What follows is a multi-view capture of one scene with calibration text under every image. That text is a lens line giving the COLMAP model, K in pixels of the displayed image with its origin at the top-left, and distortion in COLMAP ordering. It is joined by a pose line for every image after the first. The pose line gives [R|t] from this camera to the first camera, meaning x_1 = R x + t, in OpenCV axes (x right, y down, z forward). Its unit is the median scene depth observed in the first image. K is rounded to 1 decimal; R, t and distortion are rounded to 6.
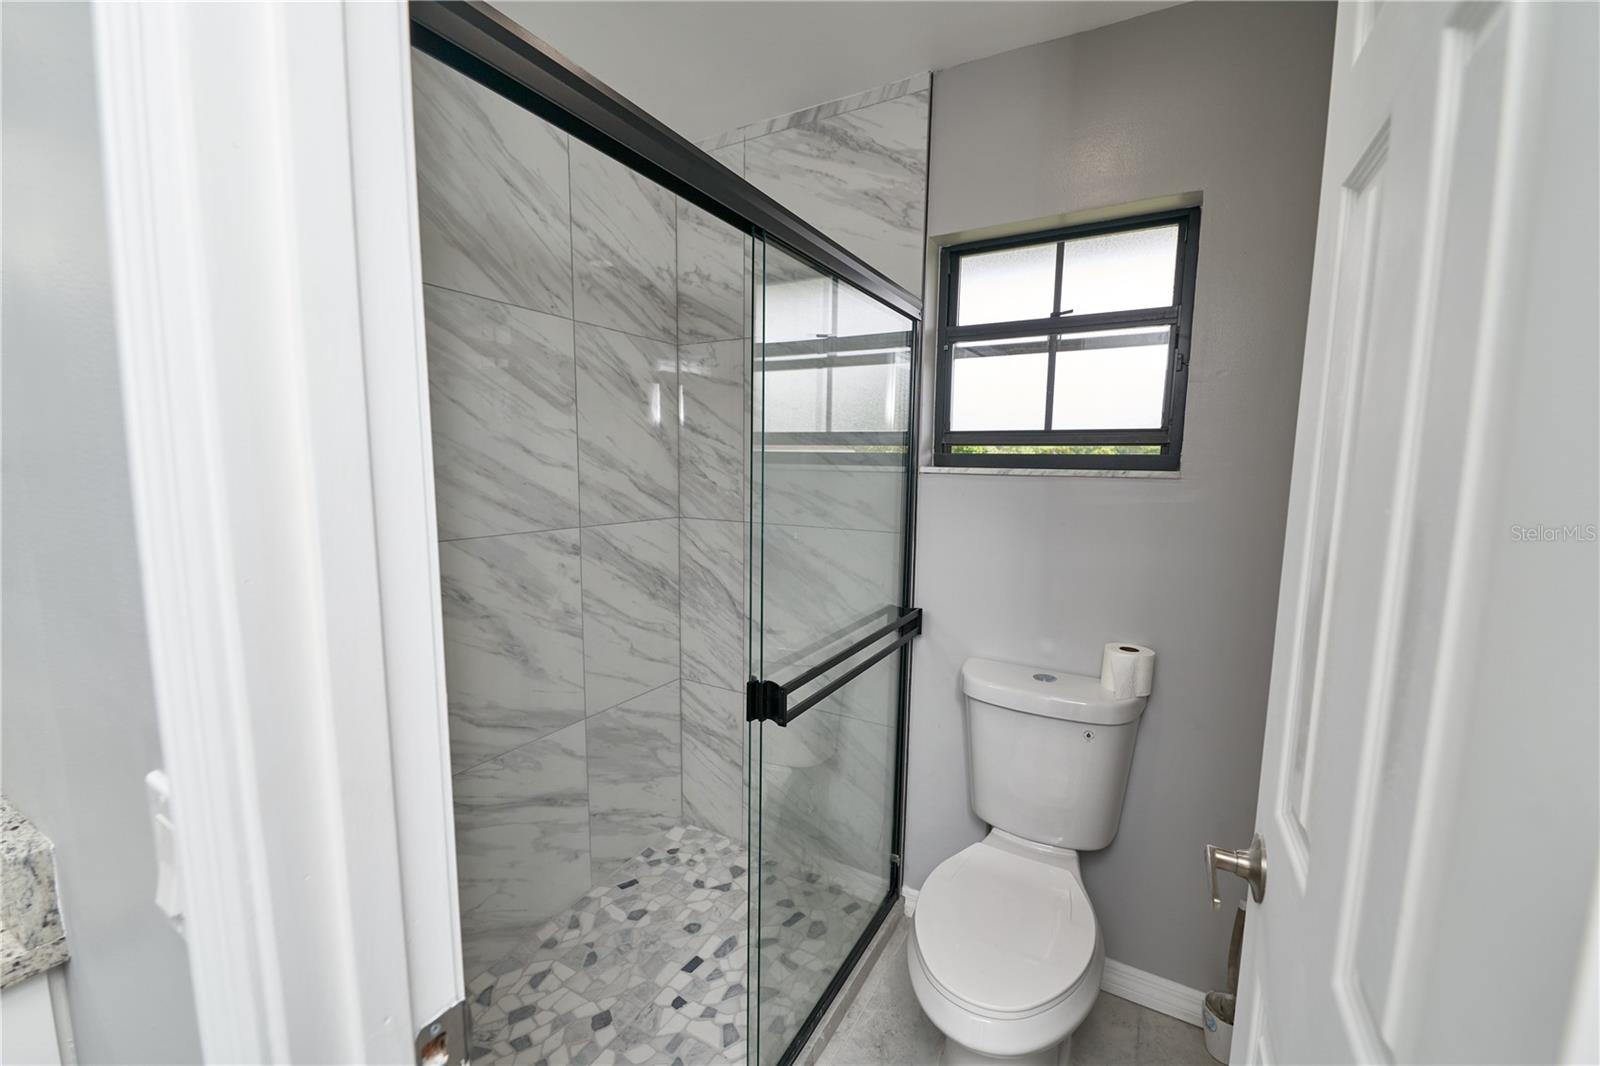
lens RADIAL K [[640.6, 0, 799.3], [0, 640.6, 533.6], [0, 0, 1]] dist [0.010710, -0.008039]
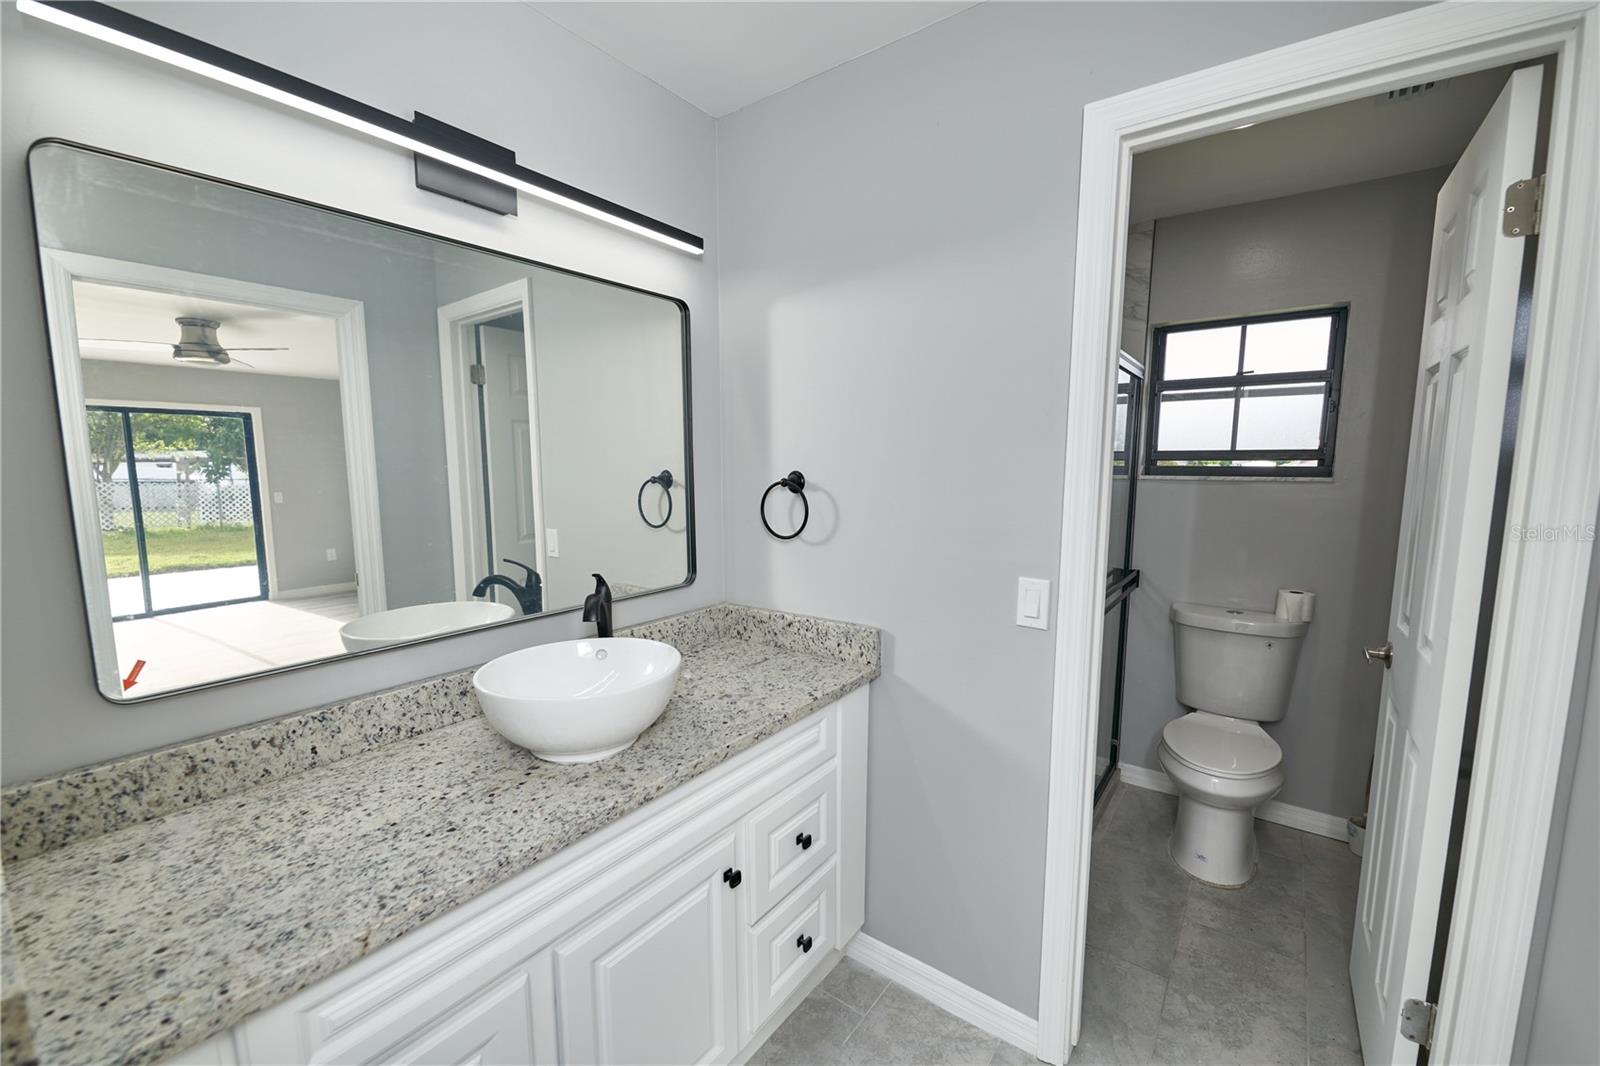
lens RADIAL K [[640.6, 0, 796.0], [0, 640.6, 541.5], [0, 0, 1]] dist [0.010710, -0.008039]
pose [[0.992384, 0.010728, -0.122716, -0.446319], [-0.011709, 0.999905, -0.007274, 0.075166], [0.122626, 0.008656, 0.992415, -0.619818]]
